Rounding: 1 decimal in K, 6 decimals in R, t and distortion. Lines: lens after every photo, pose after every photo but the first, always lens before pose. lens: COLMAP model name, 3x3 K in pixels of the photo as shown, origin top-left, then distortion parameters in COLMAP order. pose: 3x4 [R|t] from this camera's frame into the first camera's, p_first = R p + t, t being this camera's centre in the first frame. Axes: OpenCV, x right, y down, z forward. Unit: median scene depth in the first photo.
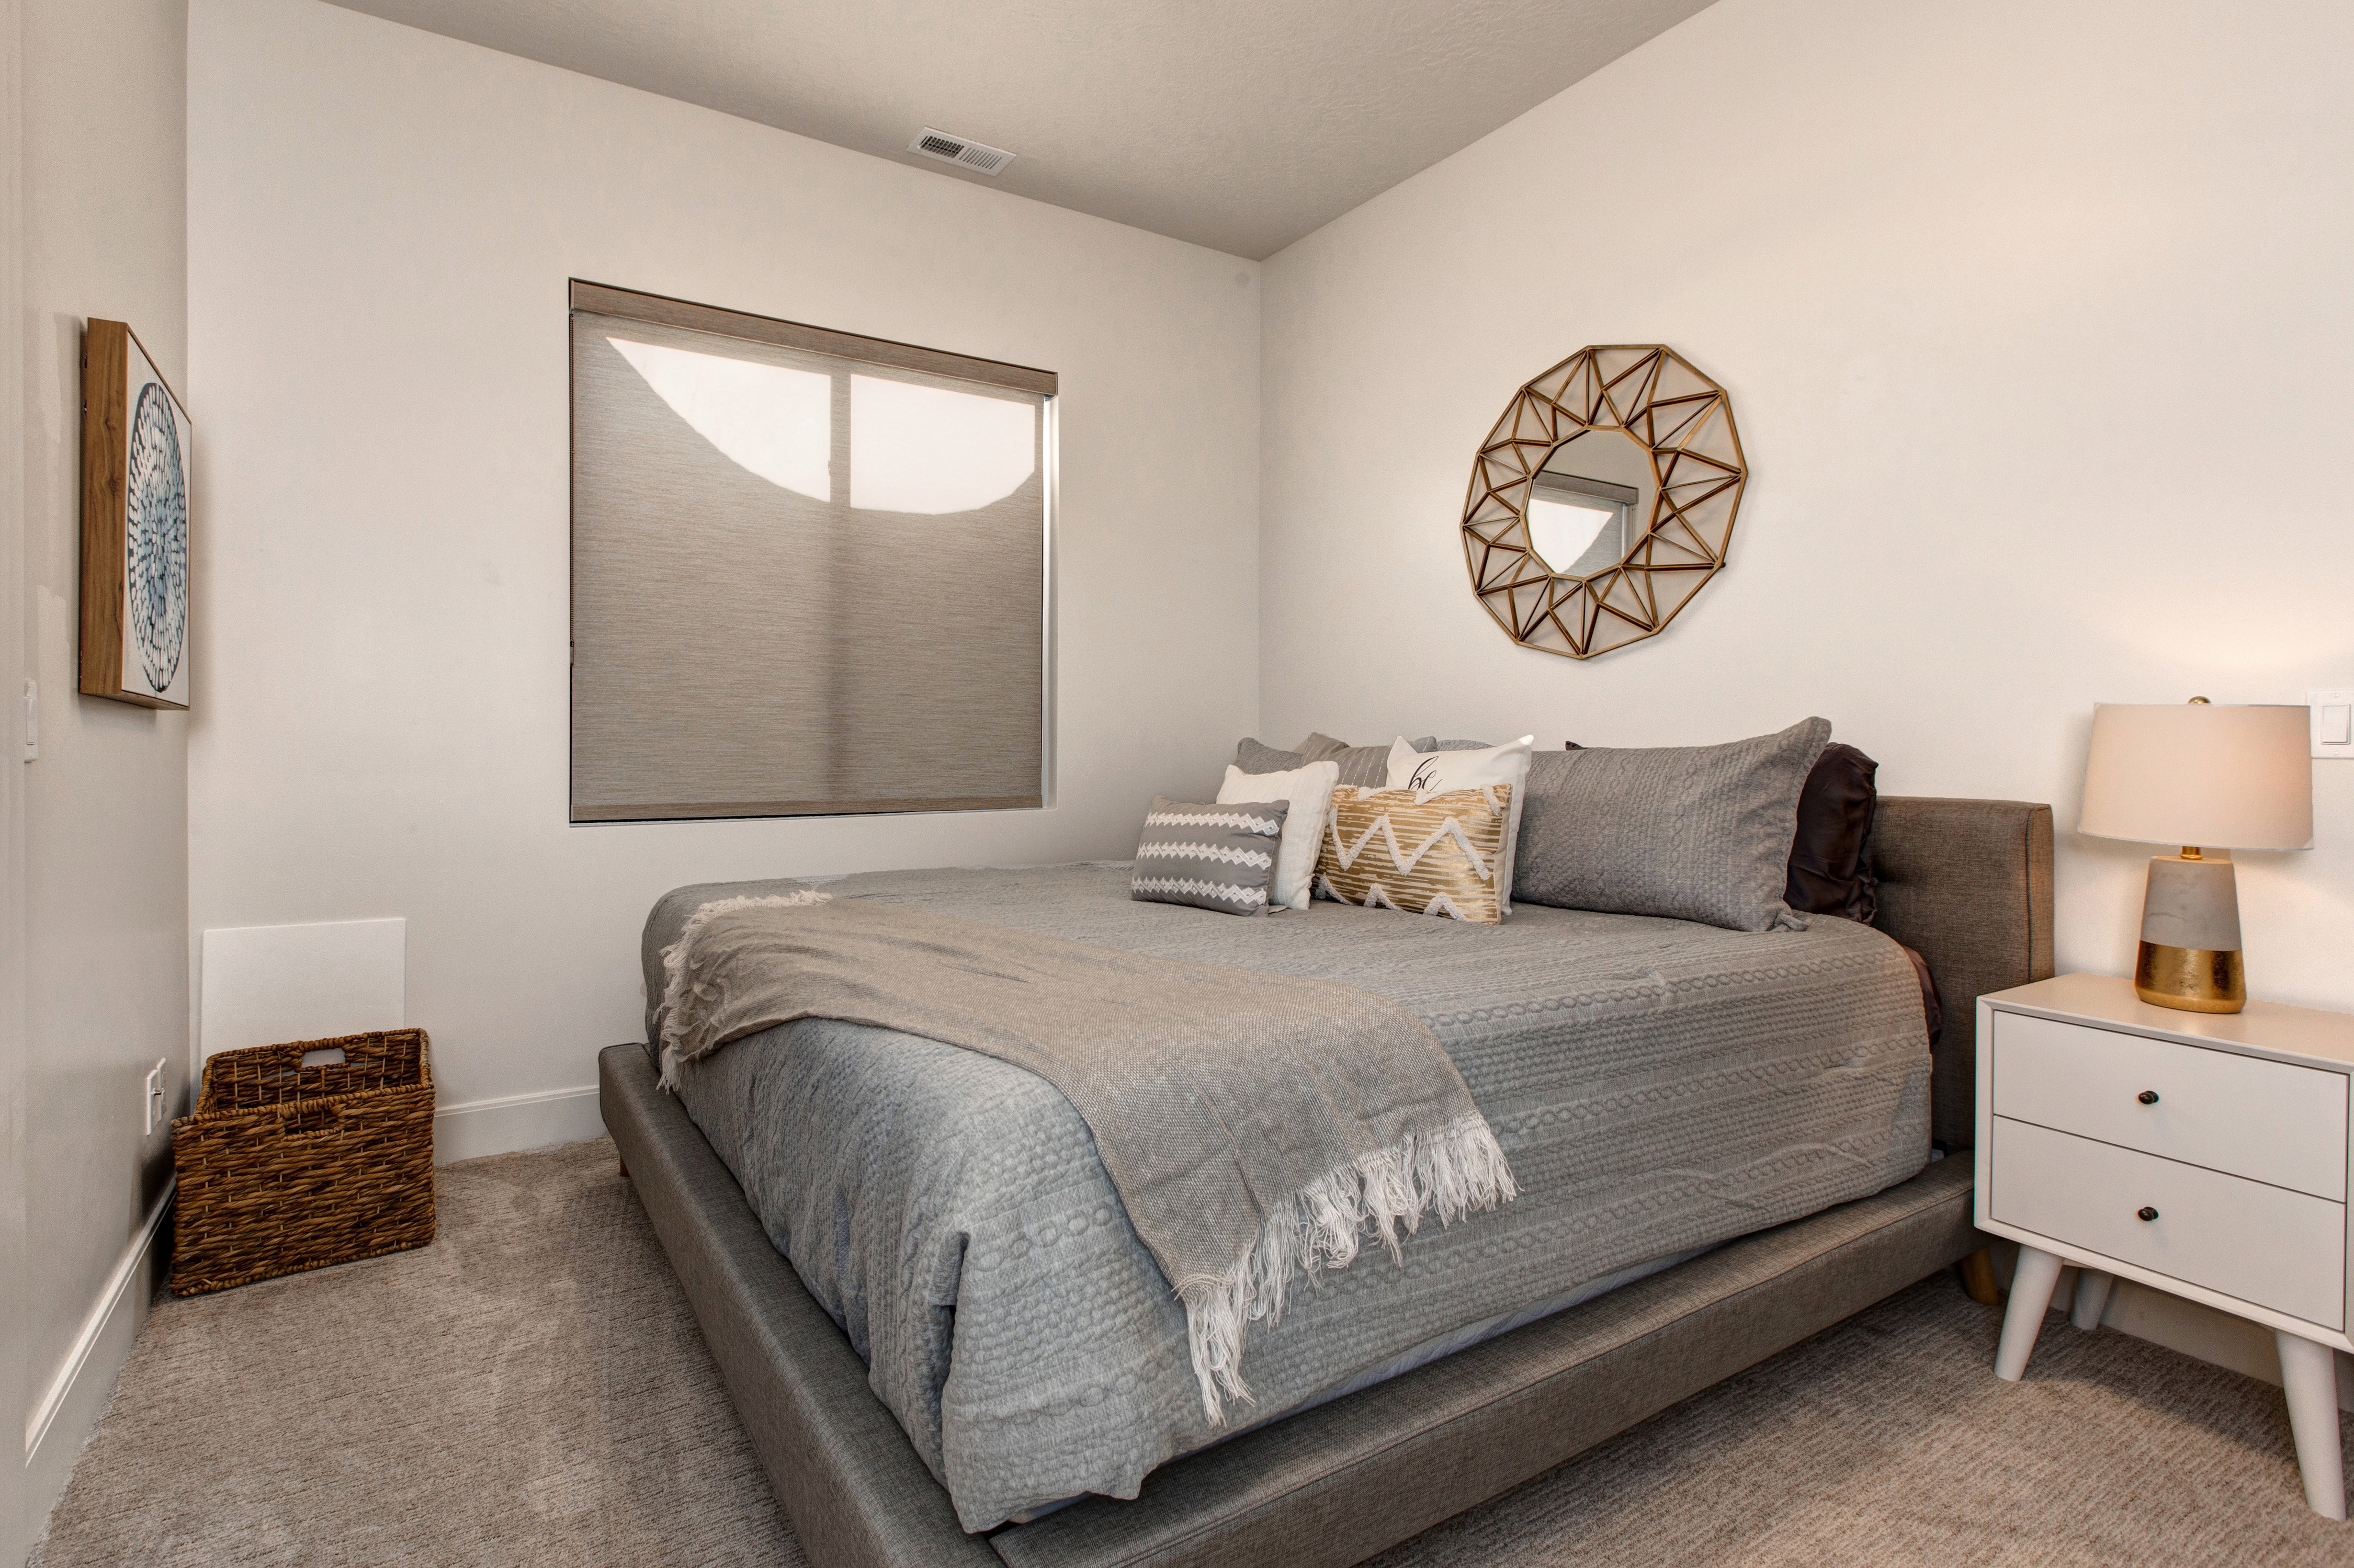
lens RADIAL K [[1099.5, 0, 1174.0], [0, 1099.5, 719.2], [0, 0, 1]] dist [0.001116, 0.000072]
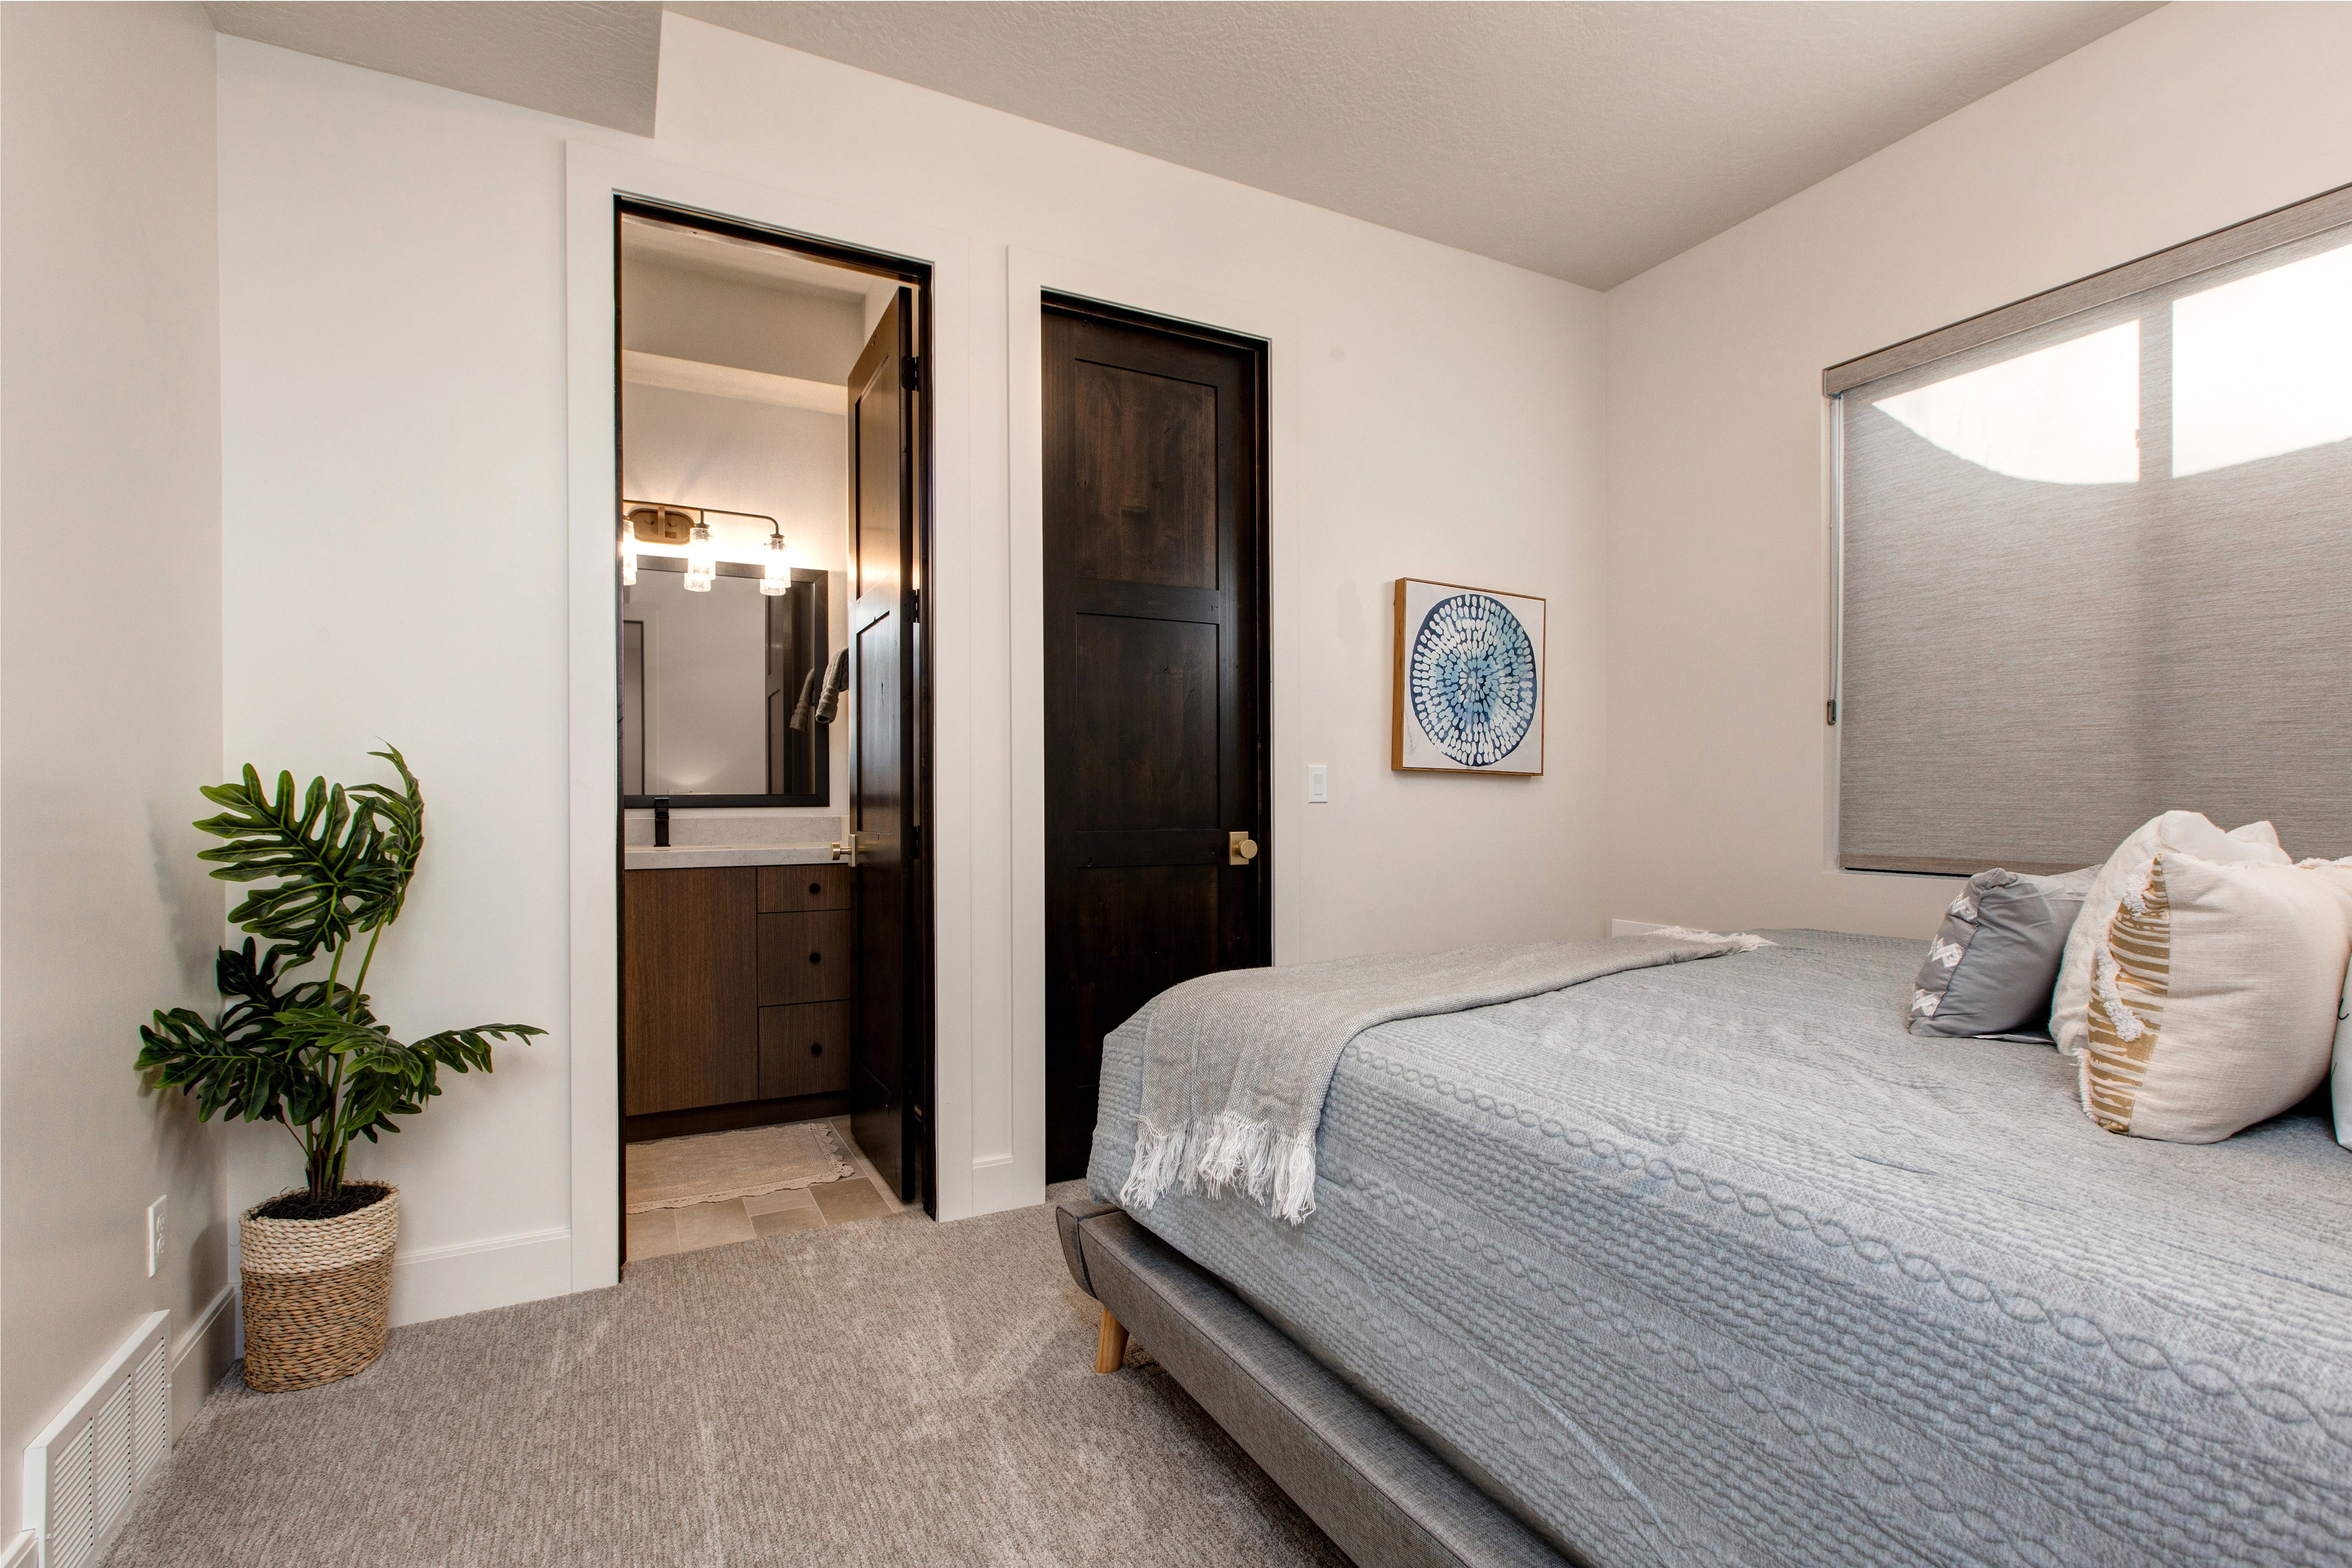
lens RADIAL K [[1067.0, 0, 1135.7], [0, 1067.0, 786.4], [0, 0, 1]] dist [0.001044, 0.000095]
pose [[-0.079476, -0.018098, -0.996673, 0.512949], [0.018719, 0.999632, -0.019645, 0.019256], [0.996661, -0.020218, -0.079107, 0.367989]]
